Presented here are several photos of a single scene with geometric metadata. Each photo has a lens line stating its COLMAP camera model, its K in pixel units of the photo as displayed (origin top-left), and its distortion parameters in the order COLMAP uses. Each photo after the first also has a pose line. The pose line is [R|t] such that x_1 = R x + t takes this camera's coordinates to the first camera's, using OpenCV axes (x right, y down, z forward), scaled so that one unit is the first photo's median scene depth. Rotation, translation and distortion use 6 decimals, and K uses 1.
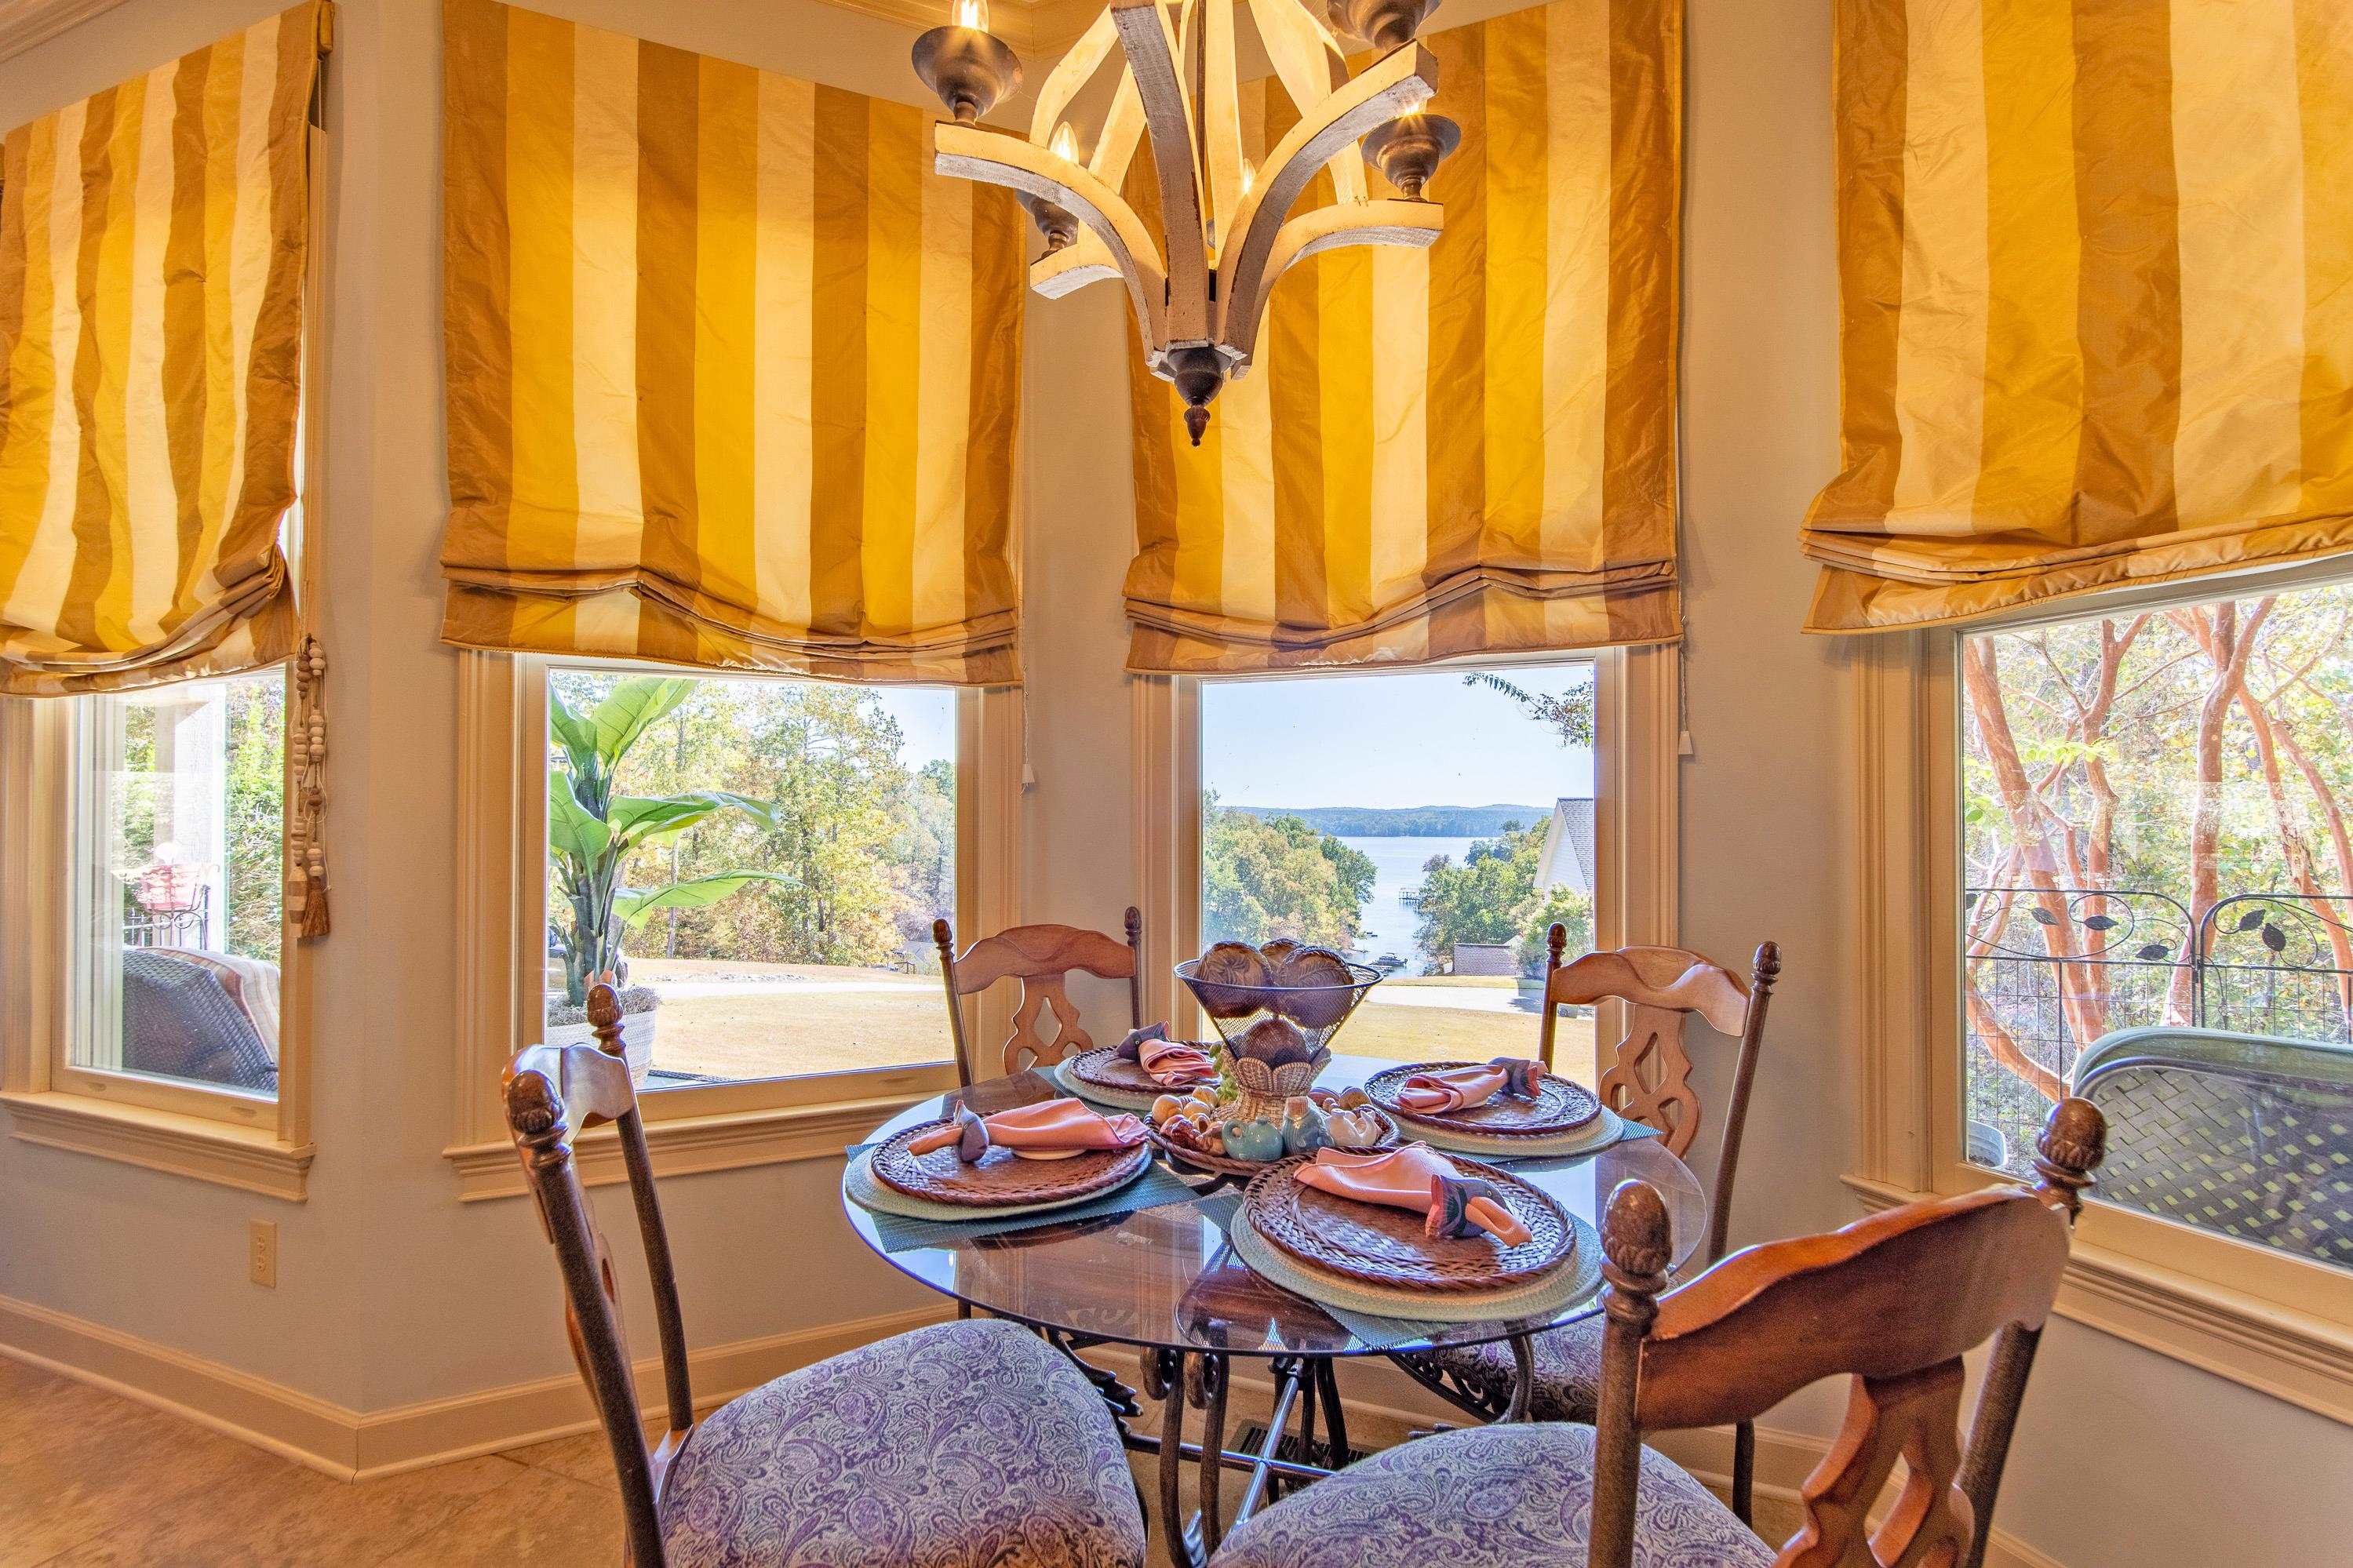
lens RADIAL K [[1031.5, 0, 1174.0], [0, 1031.5, 807.5], [0, 0, 1]] dist [-0.004609, 0.003531]
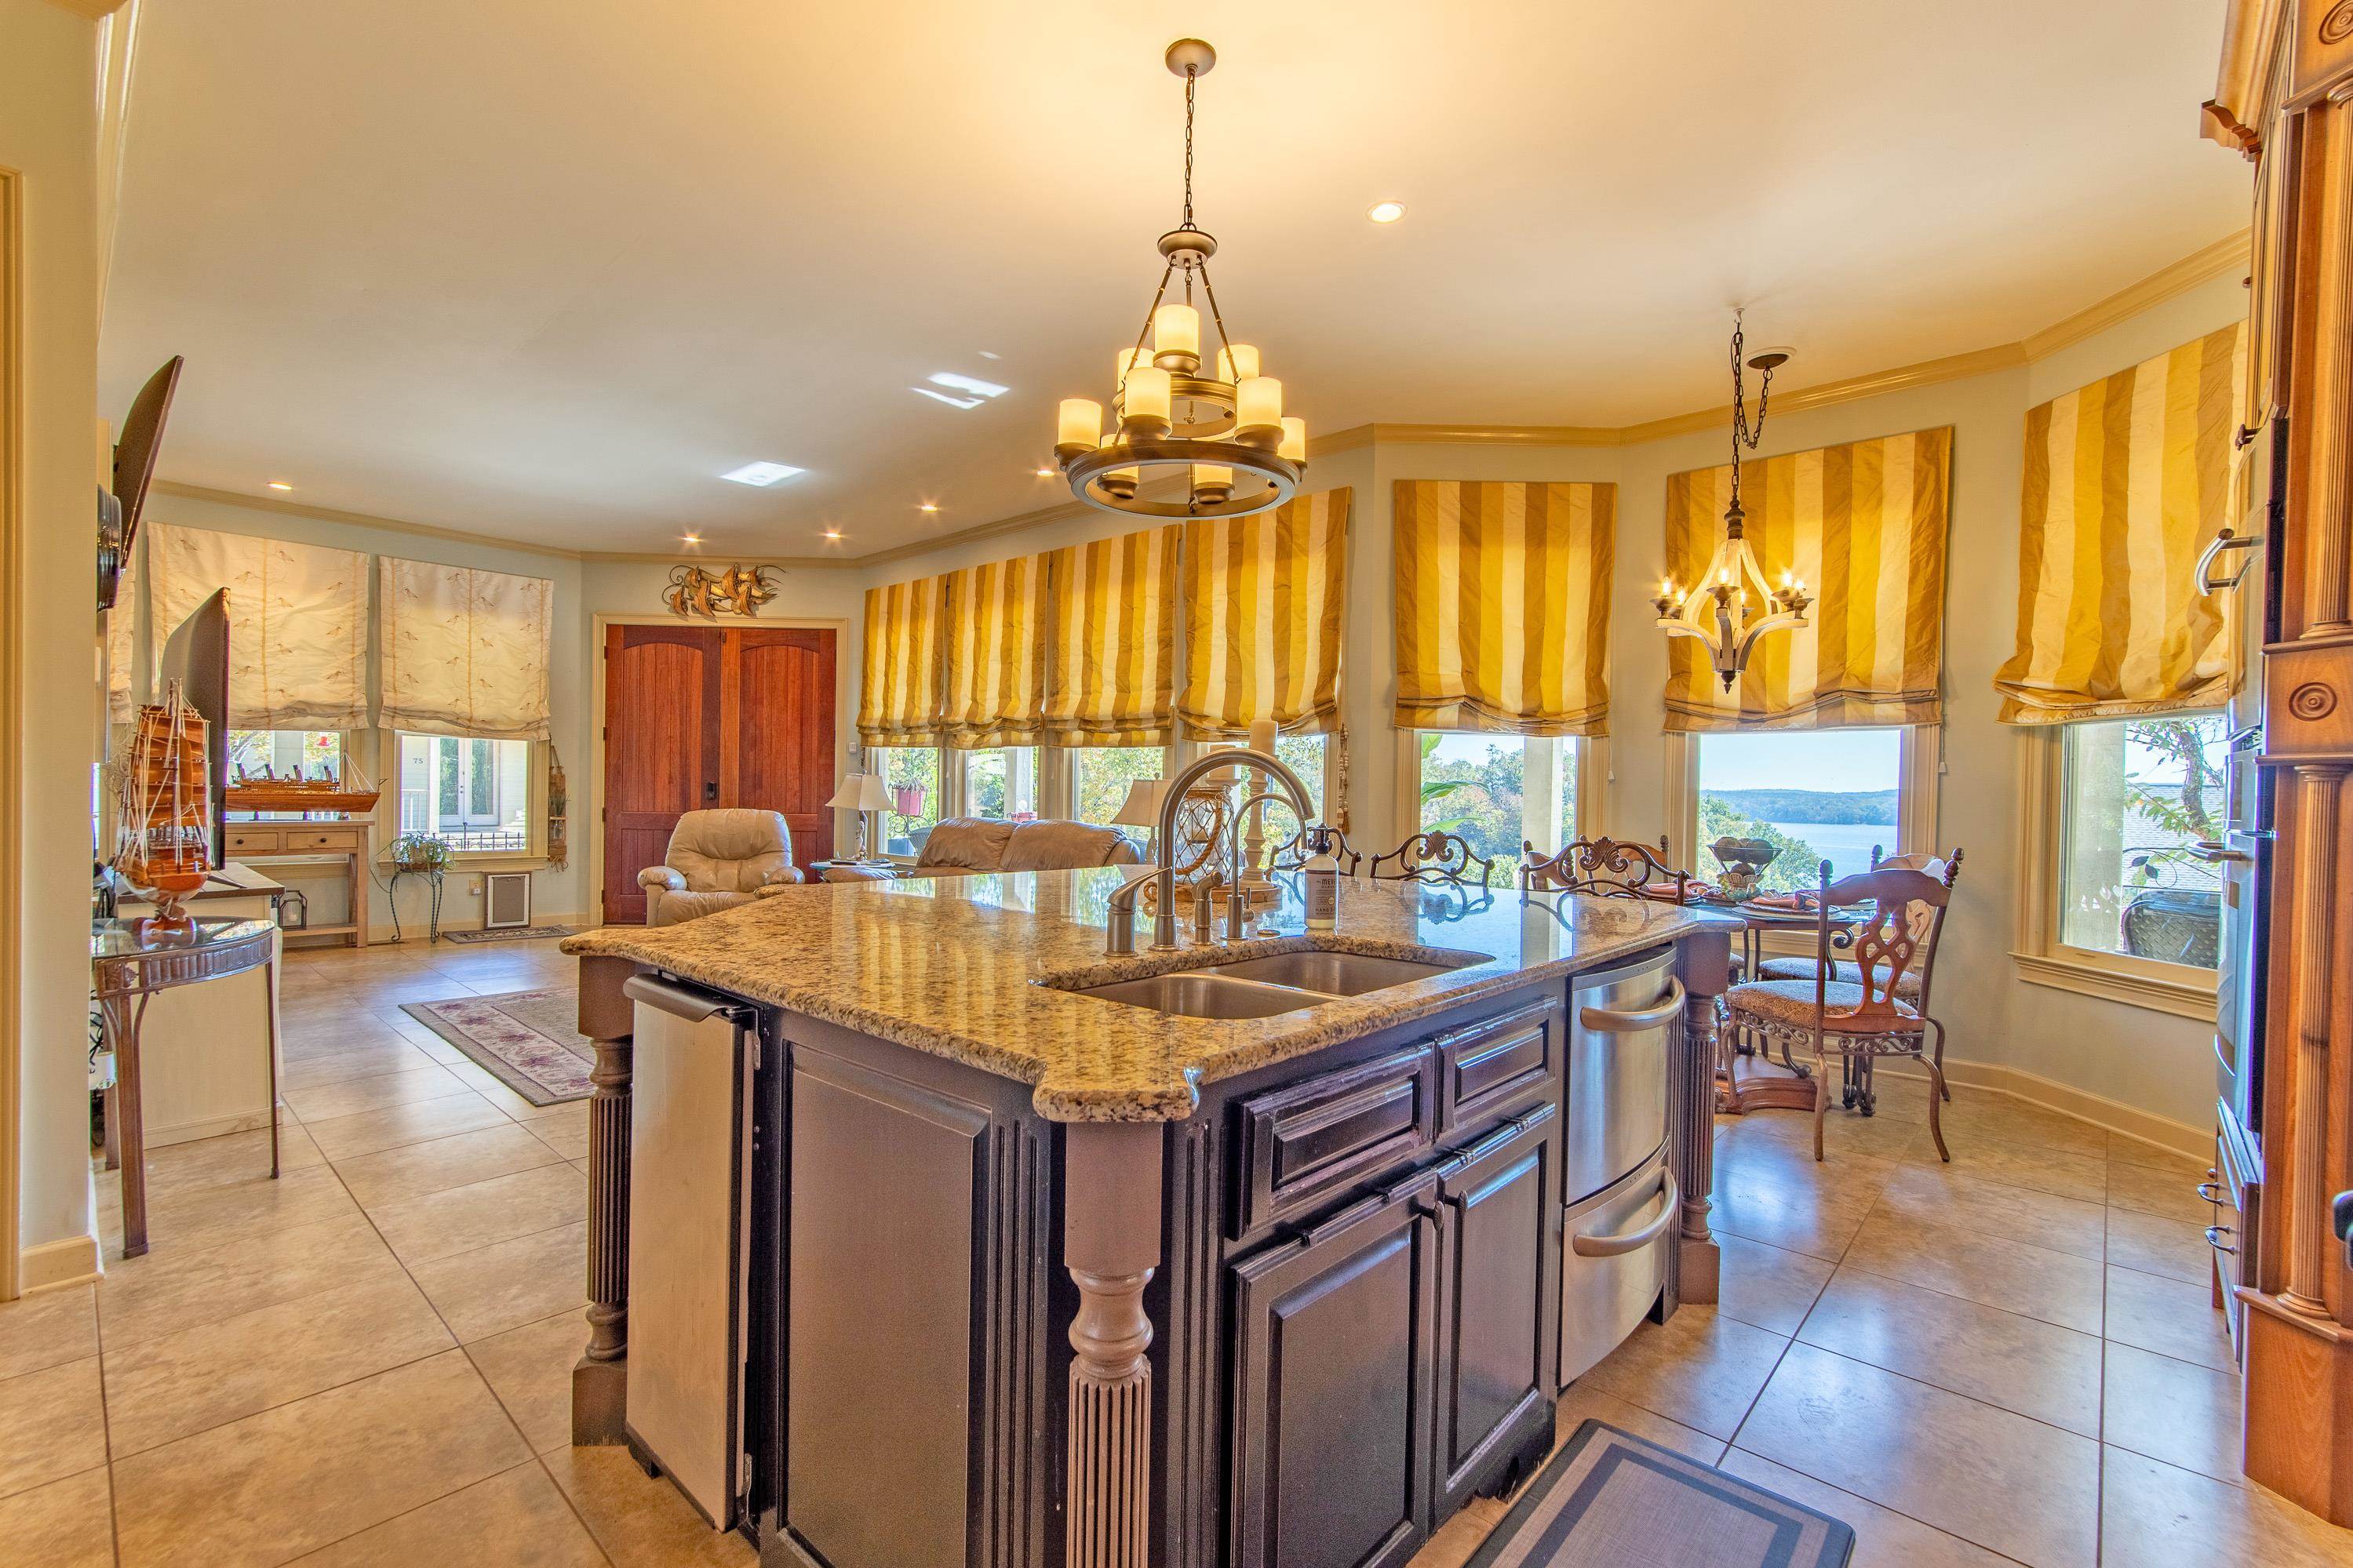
lens RADIAL K [[1031.5, 0, 1178.4], [0, 1031.5, 804.7], [0, 0, 1]] dist [-0.004609, 0.003531]
pose [[0.934173, 0.020906, -0.356206, -0.264644], [-0.013605, 0.999643, 0.022989, -0.009321], [0.356560, -0.016630, 0.934124, -1.689967]]
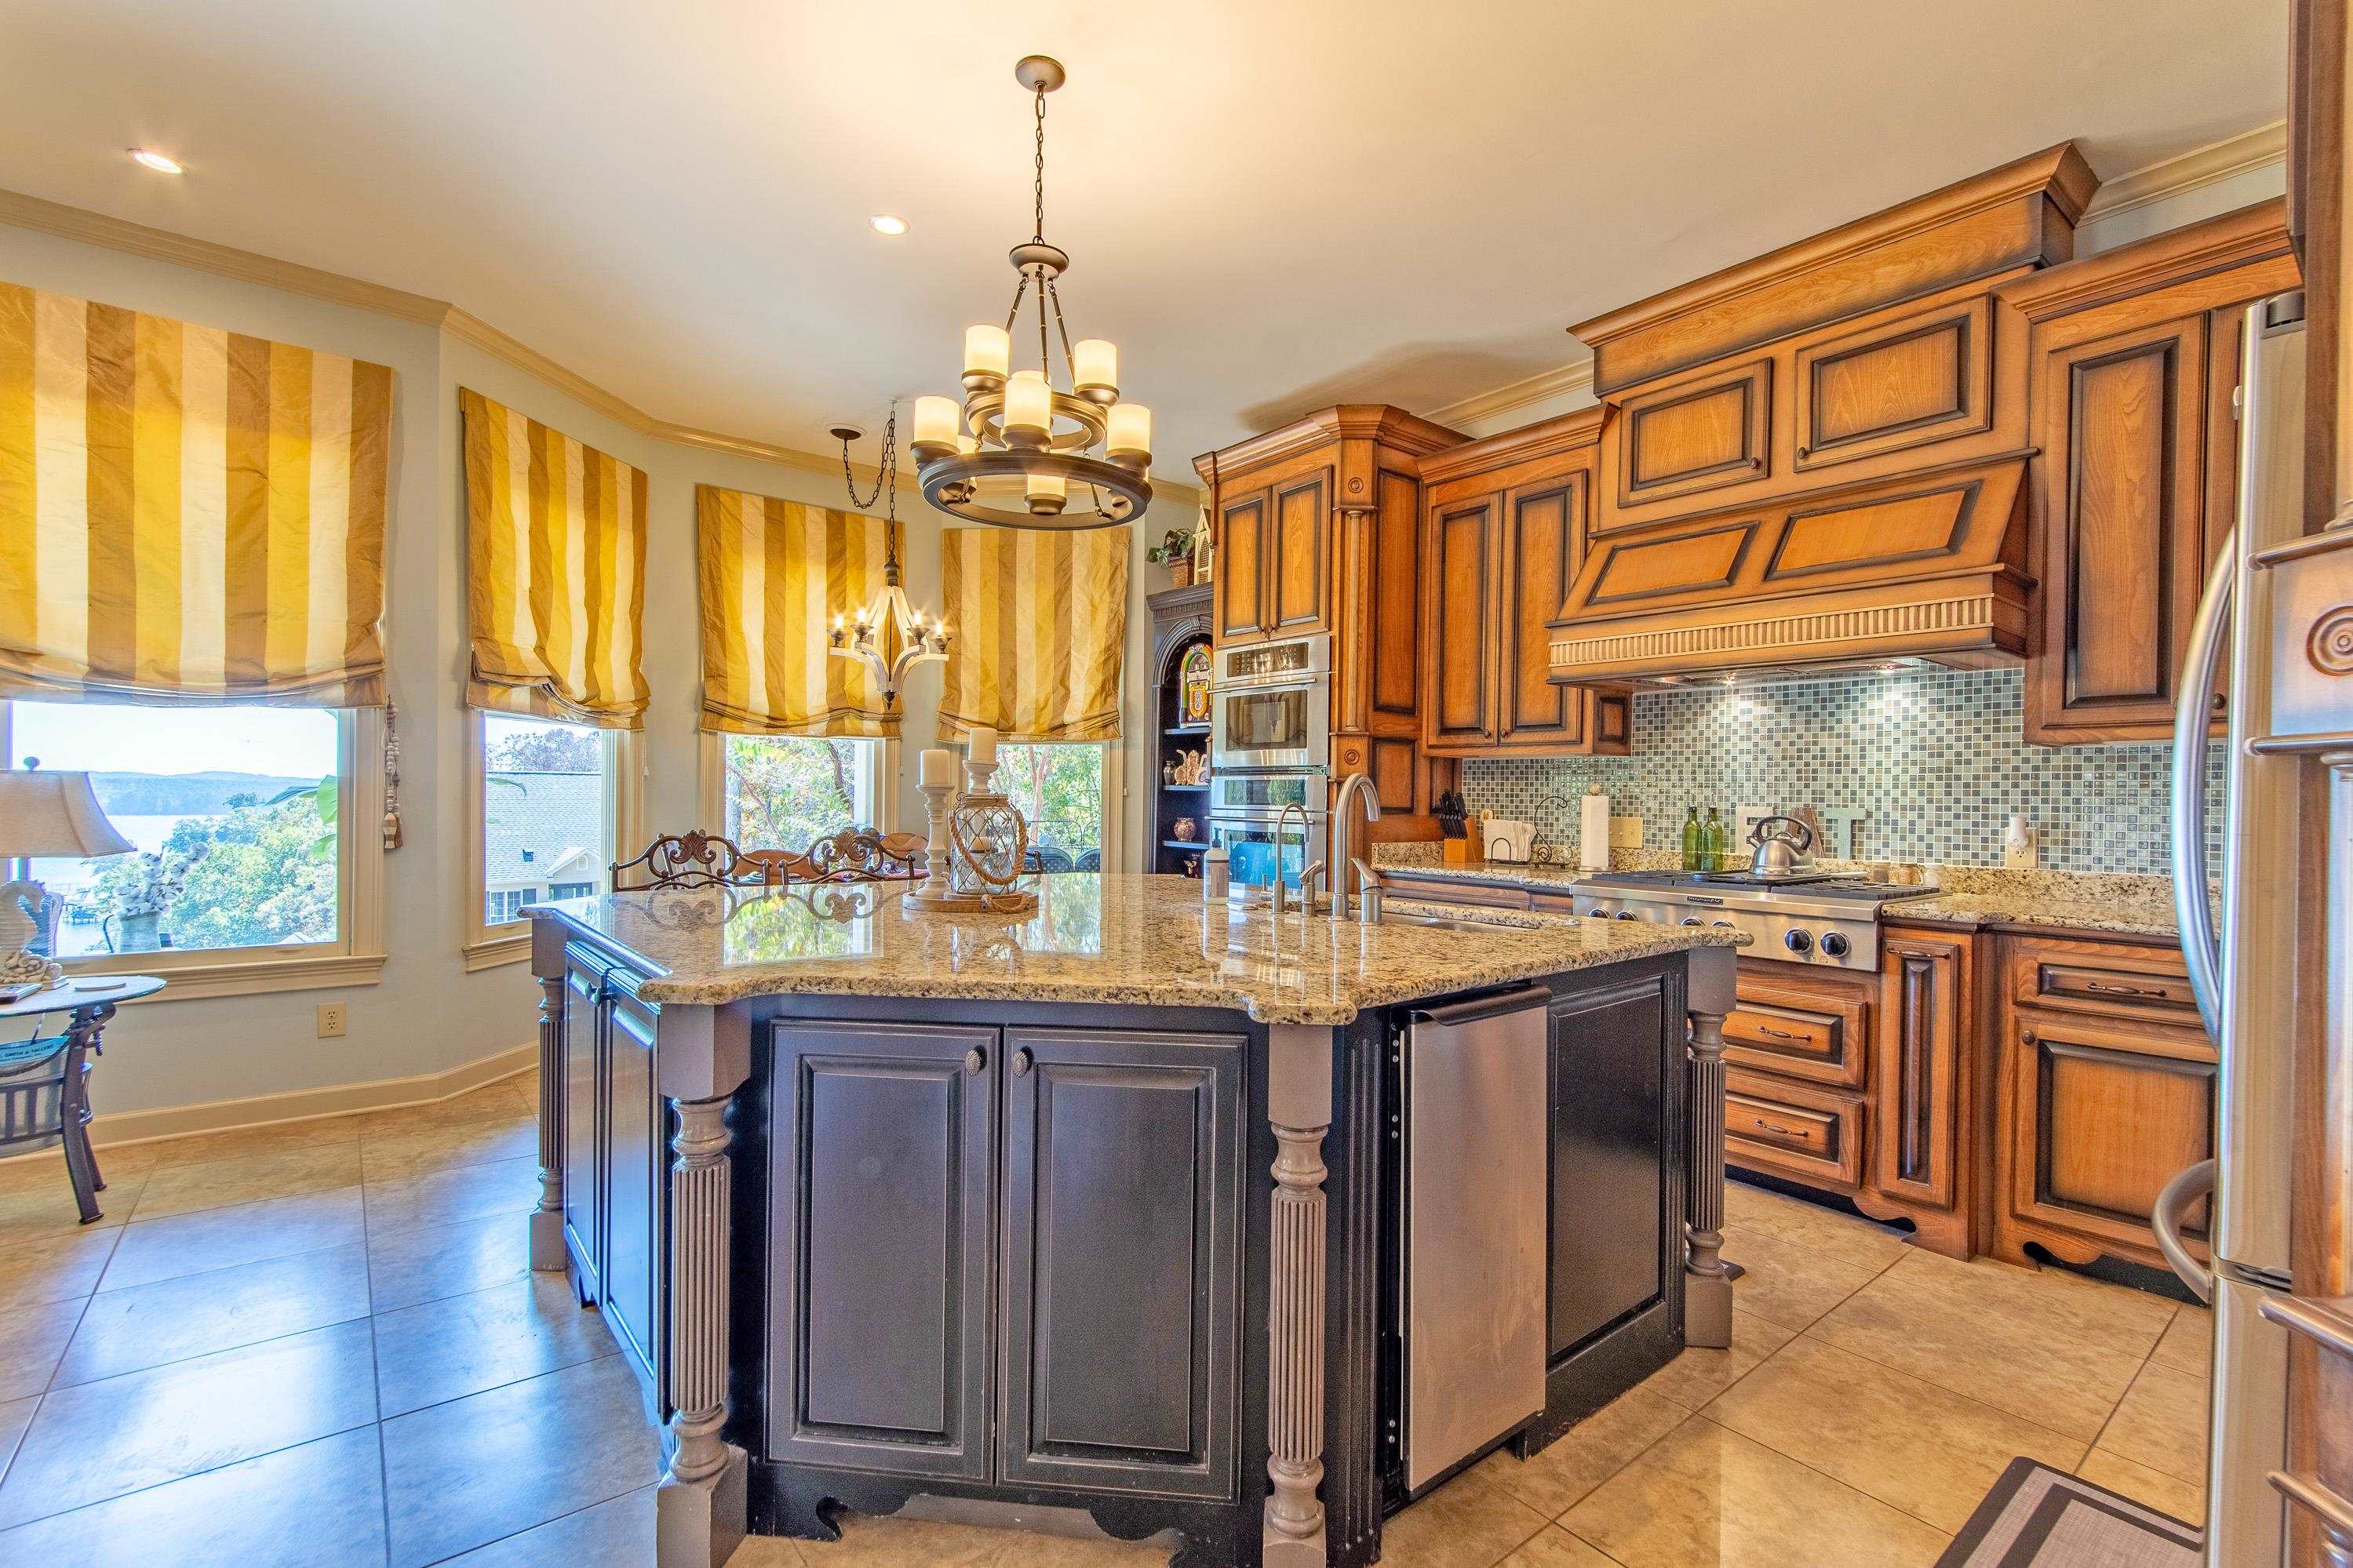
lens RADIAL K [[1031.5, 0, 1189.2], [0, 1031.5, 798.4], [0, 0, 1]] dist [-0.004609, 0.003531]
pose [[0.487085, 0.004715, 0.873342, -1.789587], [-0.017923, 0.999829, 0.004598, -0.004368], [-0.873170, -0.017893, 0.487086, -1.284850]]
